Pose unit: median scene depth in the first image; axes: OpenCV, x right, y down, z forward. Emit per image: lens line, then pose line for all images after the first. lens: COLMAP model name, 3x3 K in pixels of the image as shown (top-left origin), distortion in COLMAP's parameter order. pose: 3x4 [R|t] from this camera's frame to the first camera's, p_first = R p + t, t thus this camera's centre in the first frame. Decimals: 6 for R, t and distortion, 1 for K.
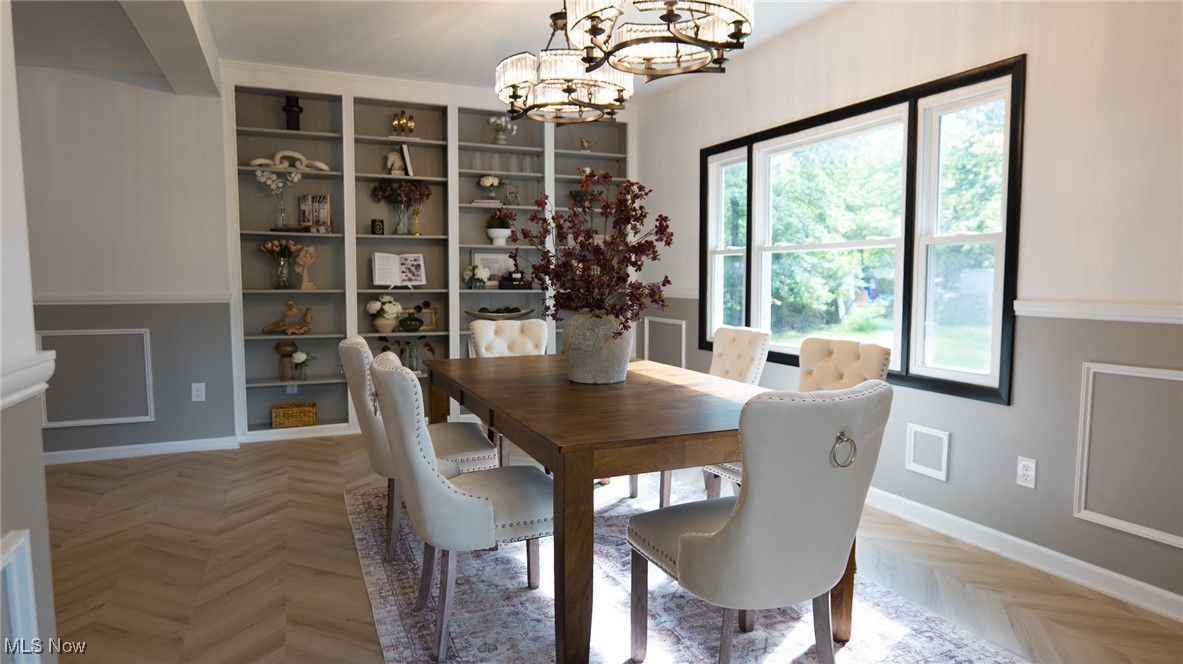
lens RADIAL K [[693.5, 0, 591.4], [0, 693.5, 330.6], [0, 0, 1]] dist [-0.007959, 0.001527]
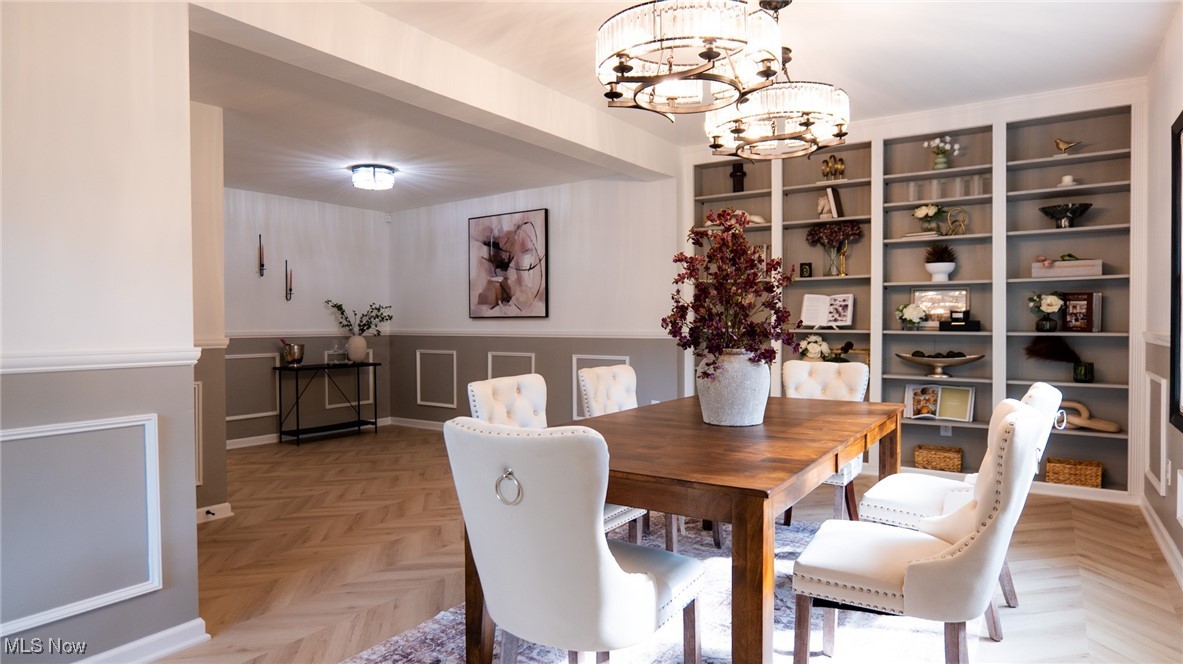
lens RADIAL K [[693.5, 0, 592.6], [0, 693.5, 333.5], [0, 0, 1]] dist [-0.007959, 0.001527]
pose [[0.552086, 0.013114, -0.833684, 0.381333], [-0.060860, 0.997843, -0.024607, -0.008144], [0.831563, 0.064323, 0.551693, 0.156484]]
